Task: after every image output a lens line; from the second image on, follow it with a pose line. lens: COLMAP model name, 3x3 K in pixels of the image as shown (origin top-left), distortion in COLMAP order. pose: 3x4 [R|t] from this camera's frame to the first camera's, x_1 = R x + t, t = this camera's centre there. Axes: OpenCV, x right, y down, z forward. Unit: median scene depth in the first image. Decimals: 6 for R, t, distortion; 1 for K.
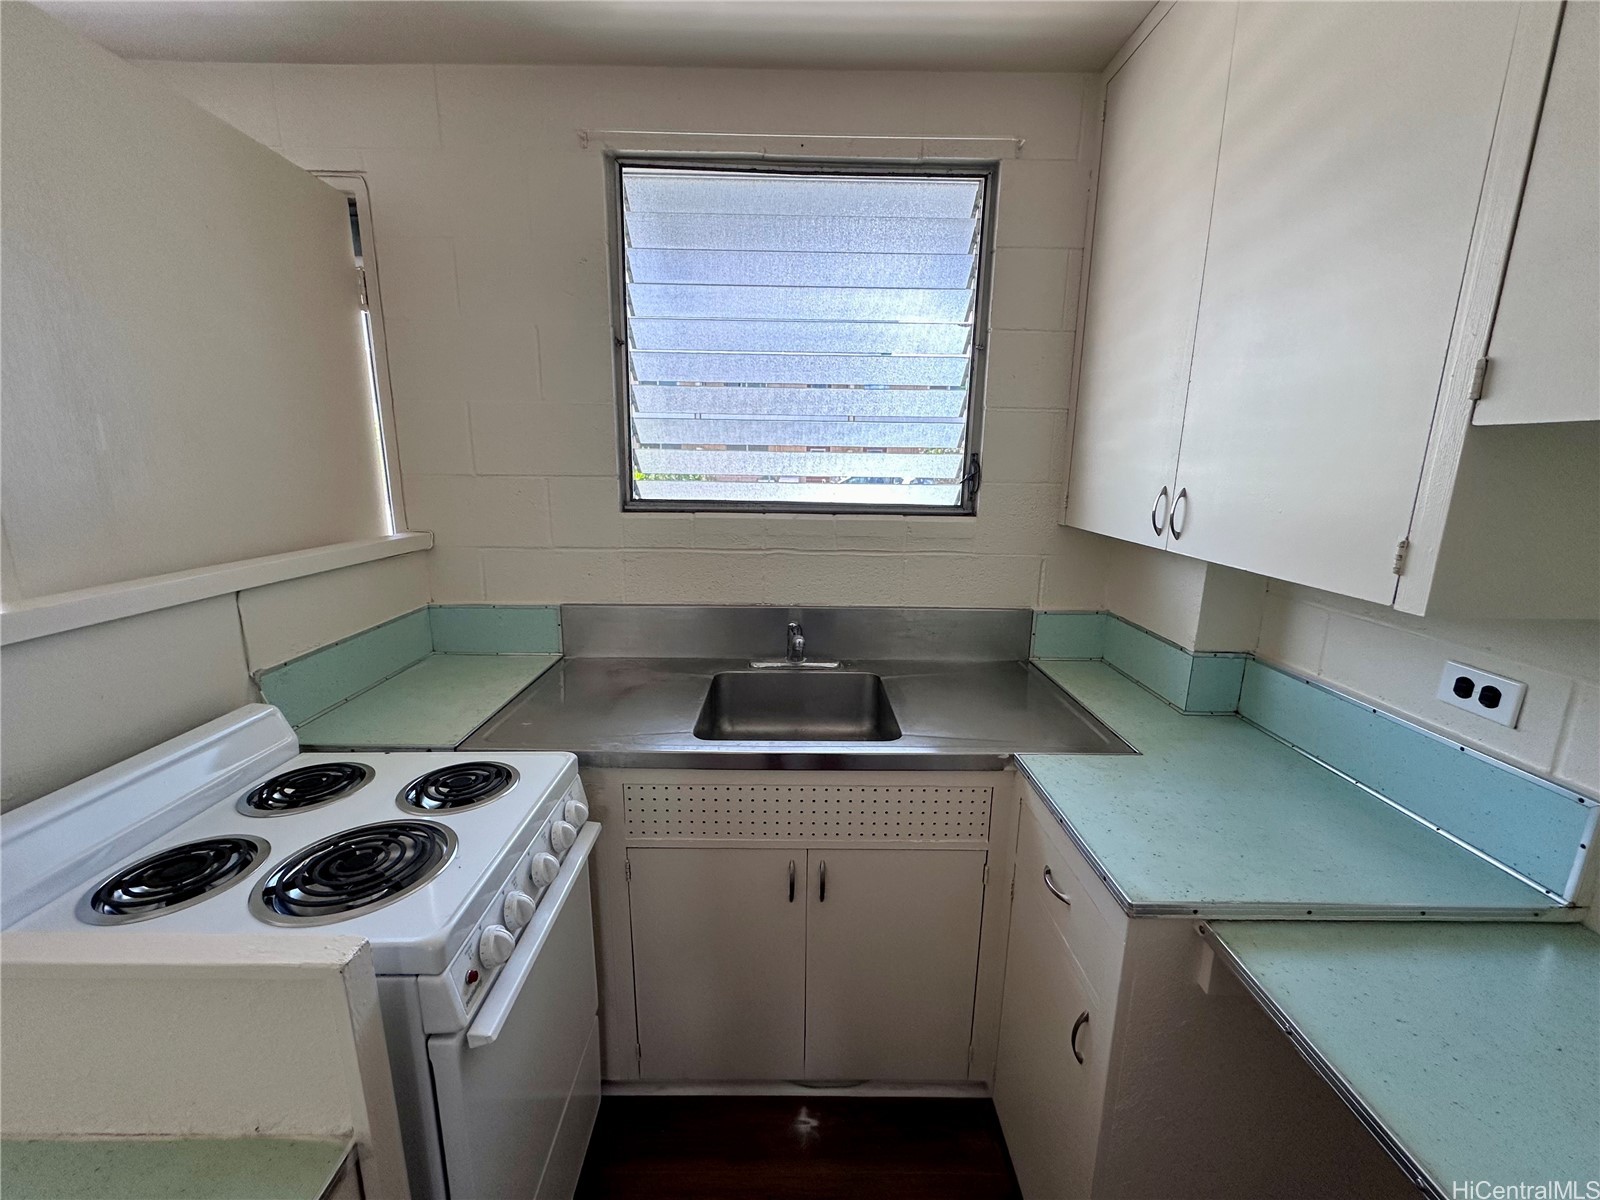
lens RADIAL K [[637.6, 0, 801.6], [0, 637.6, 596.1], [0, 0, 1]] dist [-0.002069, 0.000234]
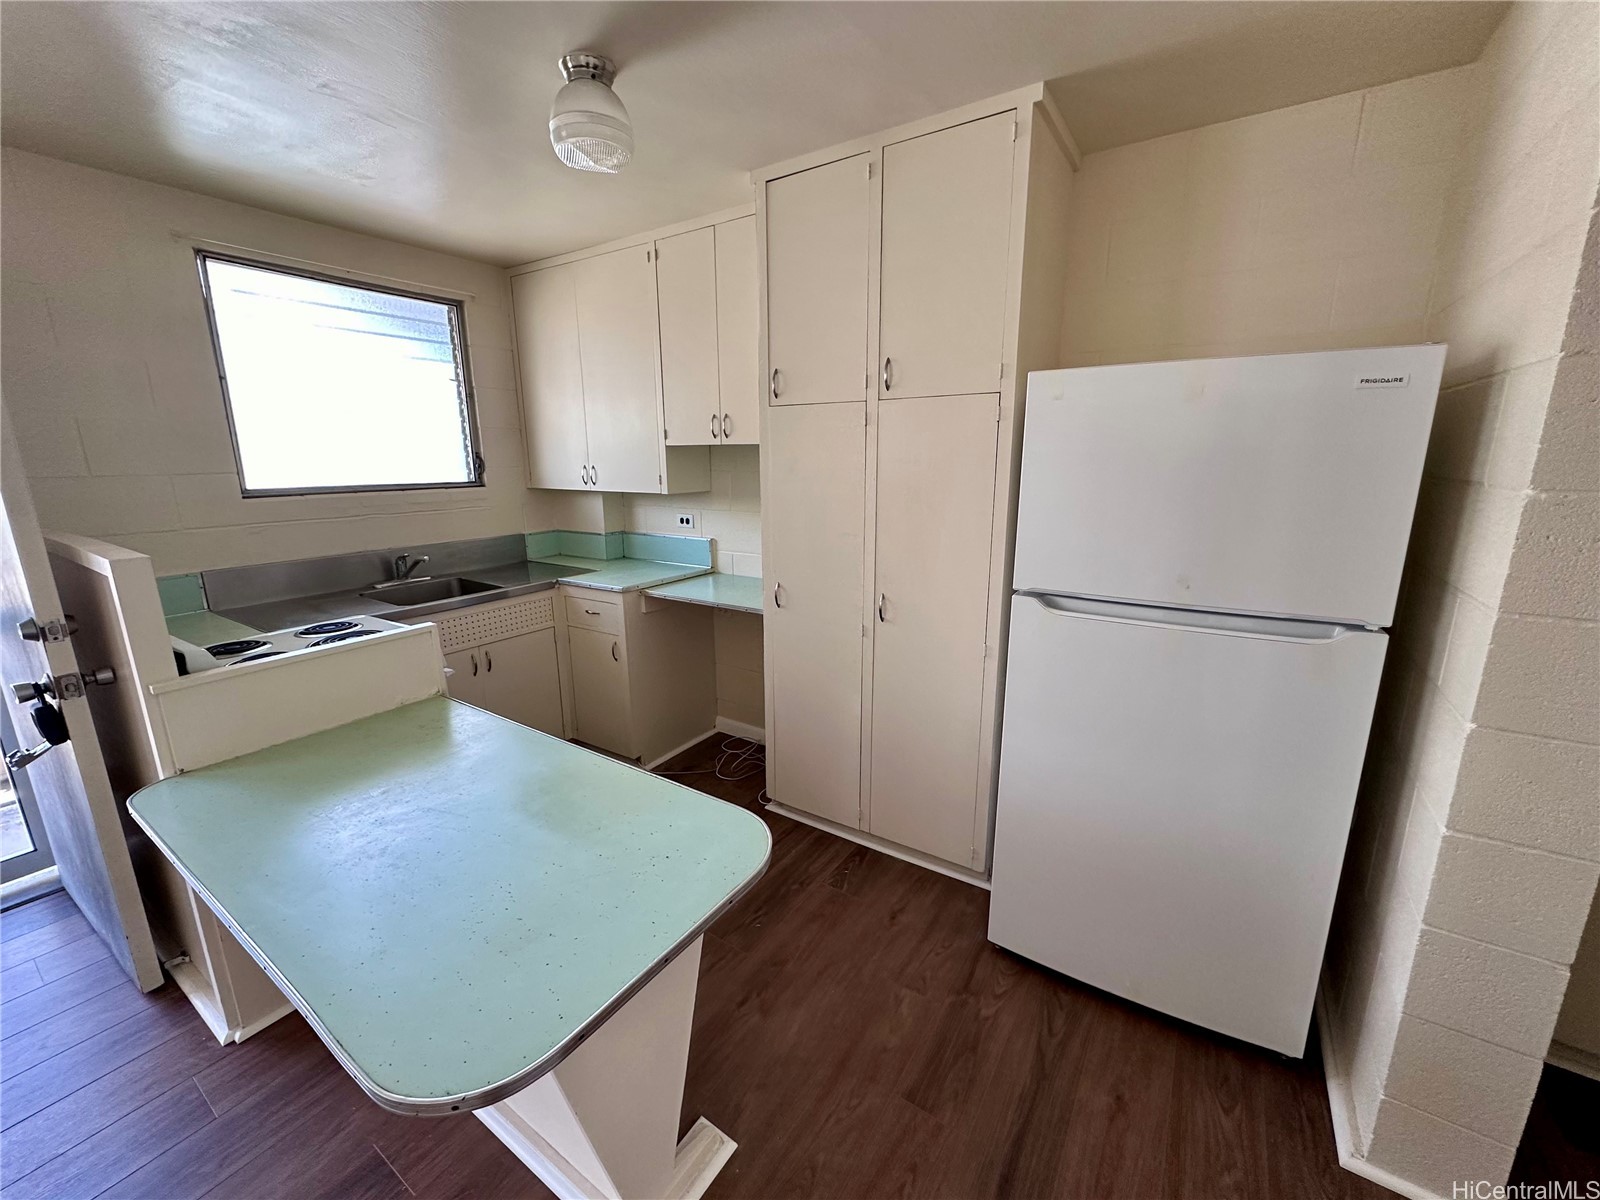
lens RADIAL K [[637.6, 0, 800.6], [0, 637.6, 602.9], [0, 0, 1]] dist [-0.002069, 0.000234]
pose [[0.556314, -0.205758, 0.805095, -0.961239], [0.187359, 0.974970, 0.119710, 0.191546], [-0.809575, 0.084246, 0.580940, -0.972354]]
